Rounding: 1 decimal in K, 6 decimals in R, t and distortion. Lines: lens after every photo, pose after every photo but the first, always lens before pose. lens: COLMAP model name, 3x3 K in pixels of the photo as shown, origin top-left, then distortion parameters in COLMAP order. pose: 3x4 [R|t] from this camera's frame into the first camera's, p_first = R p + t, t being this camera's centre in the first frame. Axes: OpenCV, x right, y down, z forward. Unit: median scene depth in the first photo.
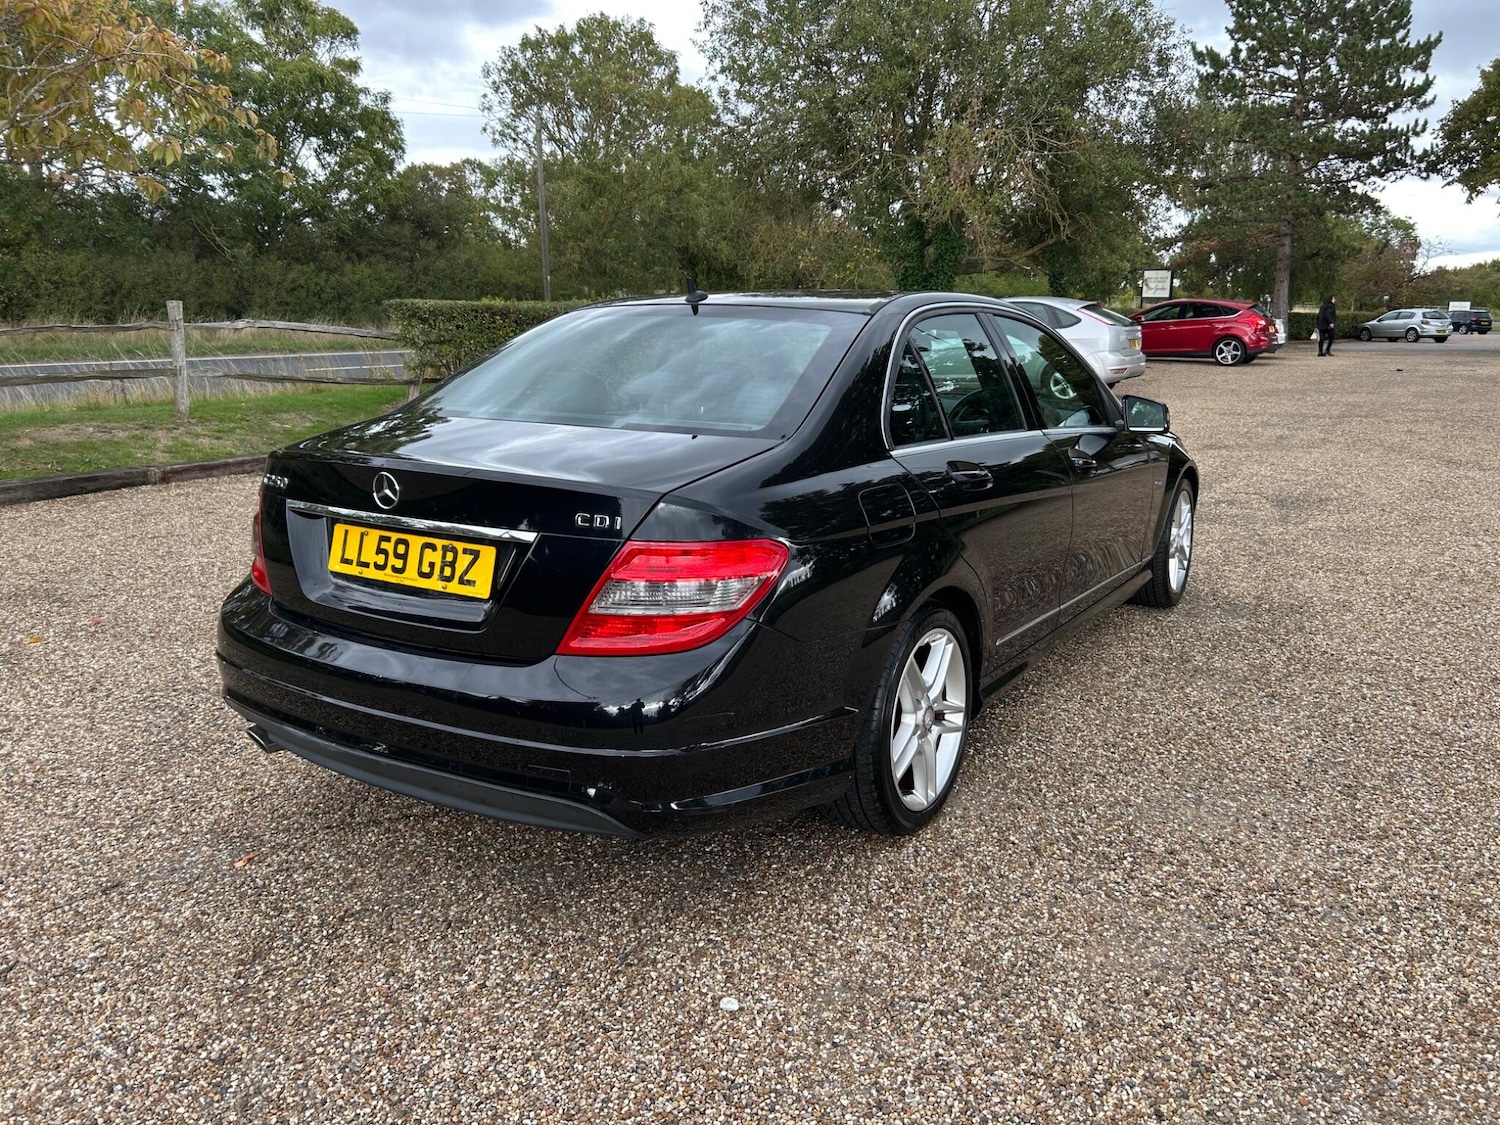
lens RADIAL K [[1115.1, 0, 763.4], [0, 1115.1, 562.5], [0, 0, 1]] dist [0.049527, -0.050484]
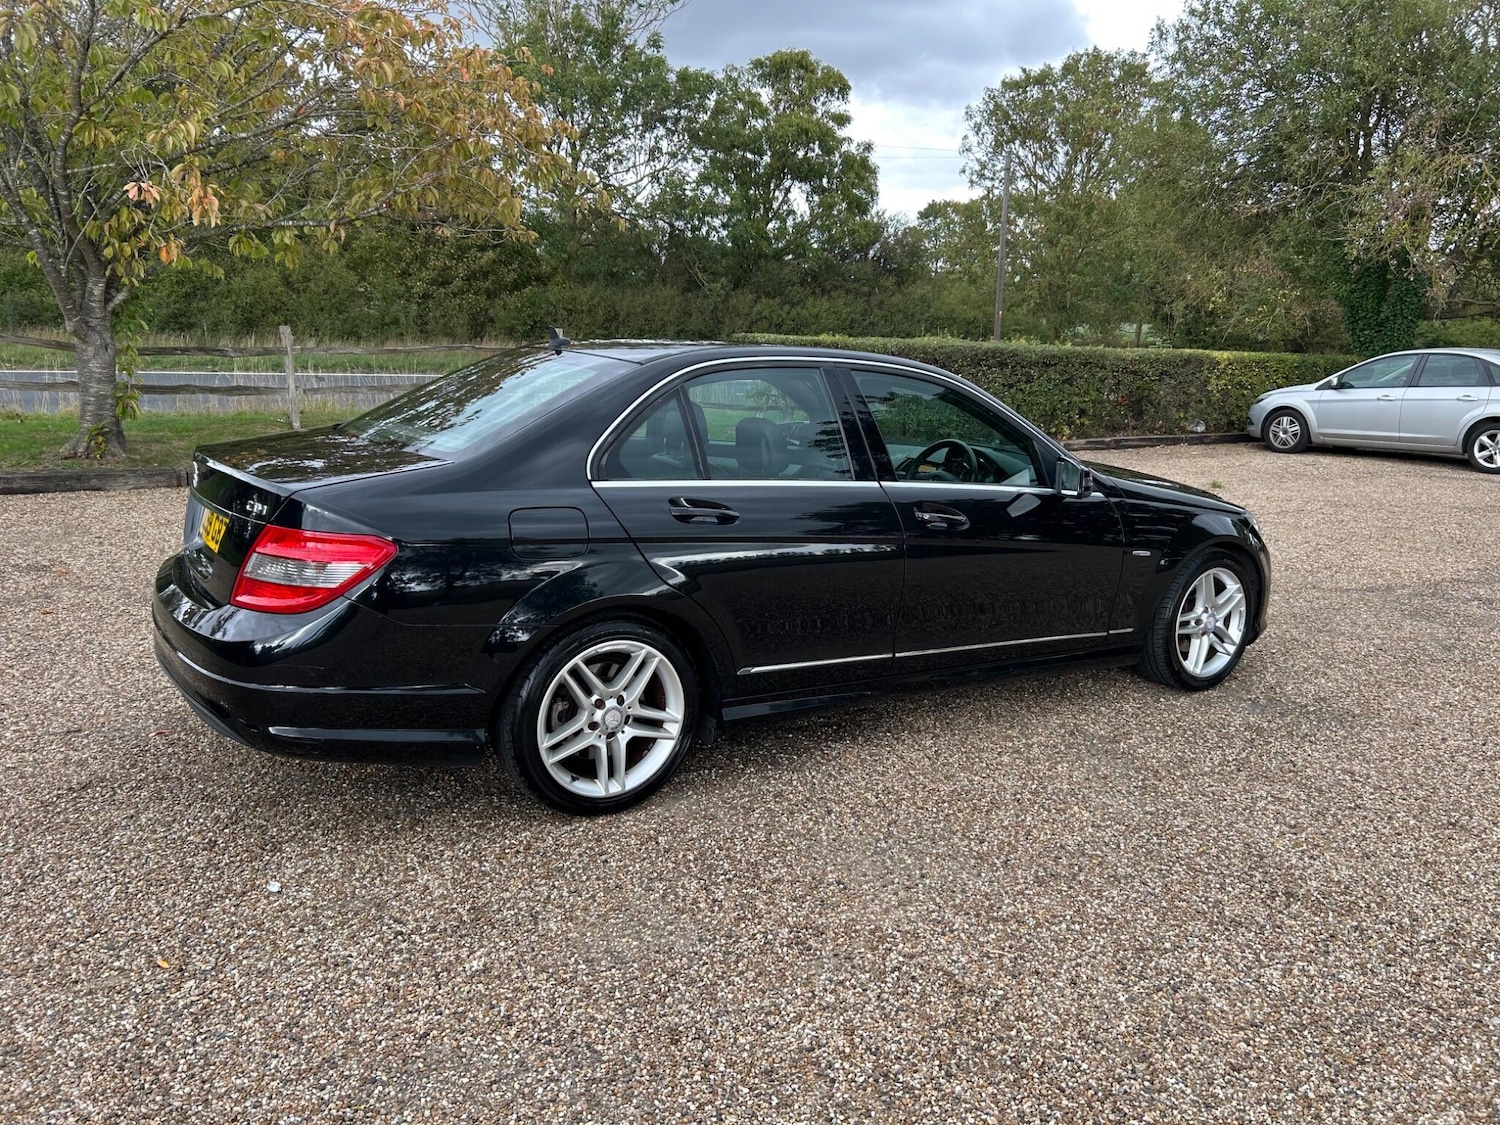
lens RADIAL K [[1115.1, 0, 763.4], [0, 1115.1, 562.5], [0, 0, 1]] dist [0.049527, -0.050484]
pose [[0.906291, 0.114215, -0.406929, 0.374085], [-0.125497, 0.992093, -0.001043, -0.018625], [0.403592, 0.052013, 0.913459, 0.008036]]
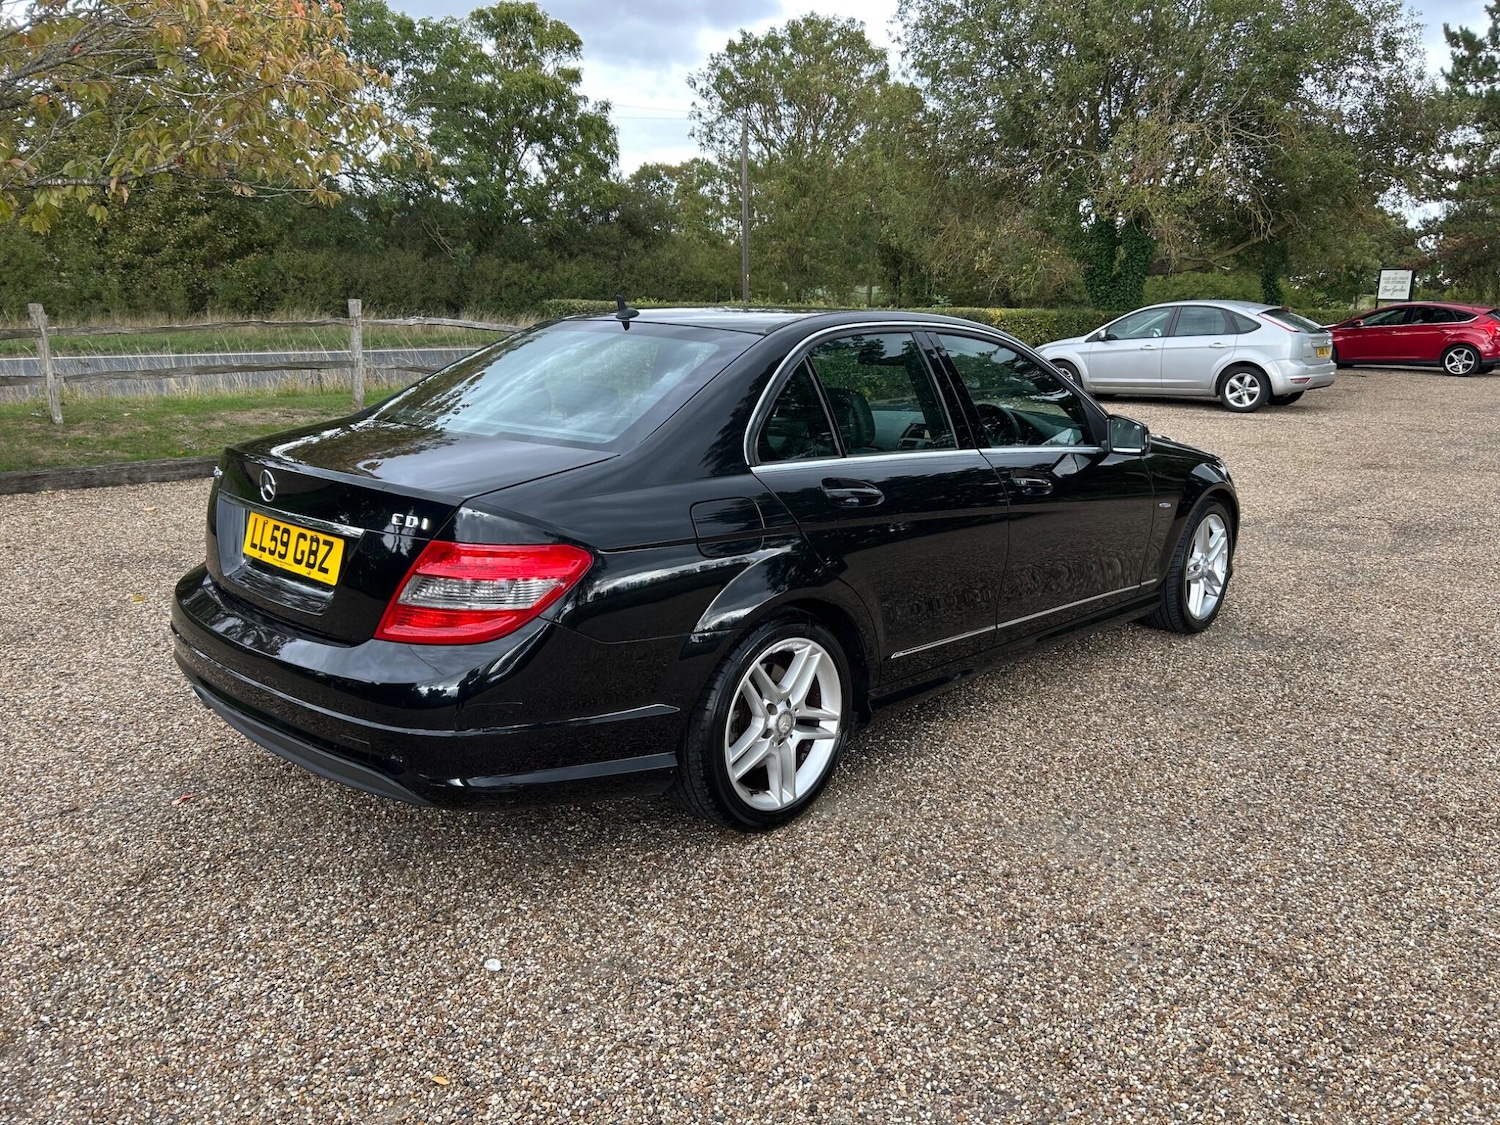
lens RADIAL K [[1115.1, 0, 763.4], [0, 1115.1, 562.5], [0, 0, 1]] dist [0.049527, -0.050484]
pose [[0.981965, 0.052471, -0.181637, 0.158473], [-0.051896, 0.998621, 0.007926, -0.009155], [0.181802, 0.001644, 0.983334, -0.014298]]
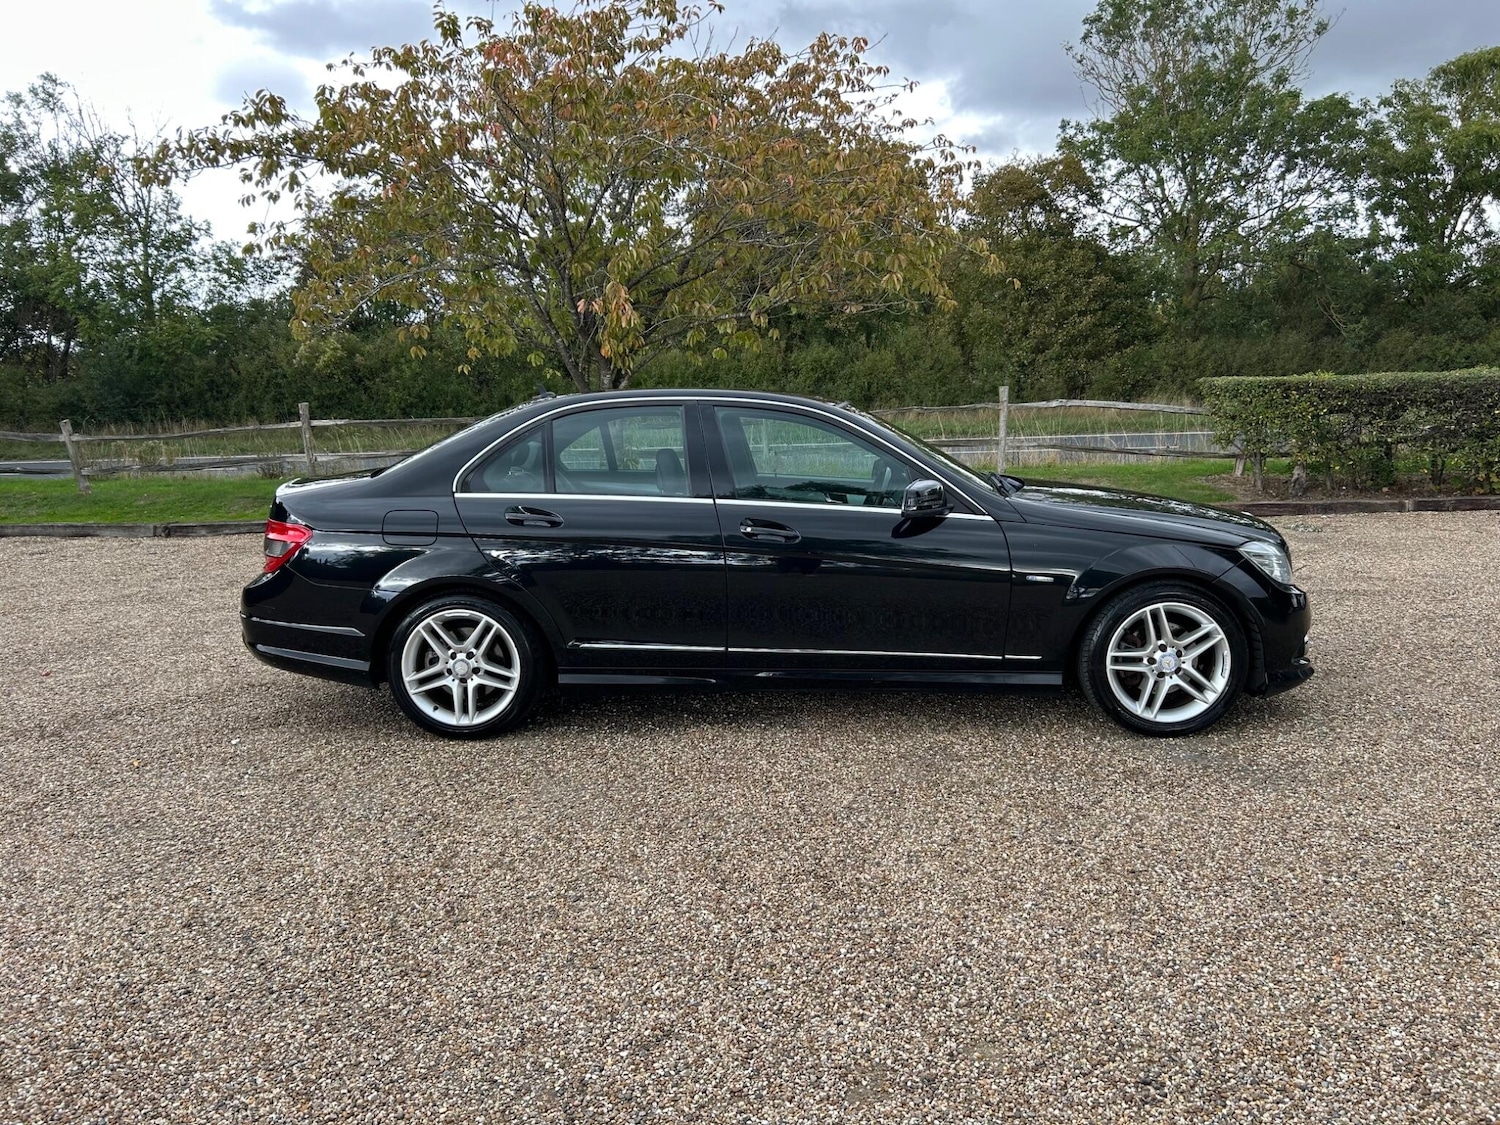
lens RADIAL K [[1116.3, 0, 756.5], [0, 1116.3, 557.8], [0, 0, 1]] dist [0.054804, -0.058951]
pose [[0.498473, 0.110628, -0.859818, 0.849973], [-0.167311, 0.985454, 0.029796, -0.063521], [0.850607, 0.129004, 0.509731, 0.276110]]
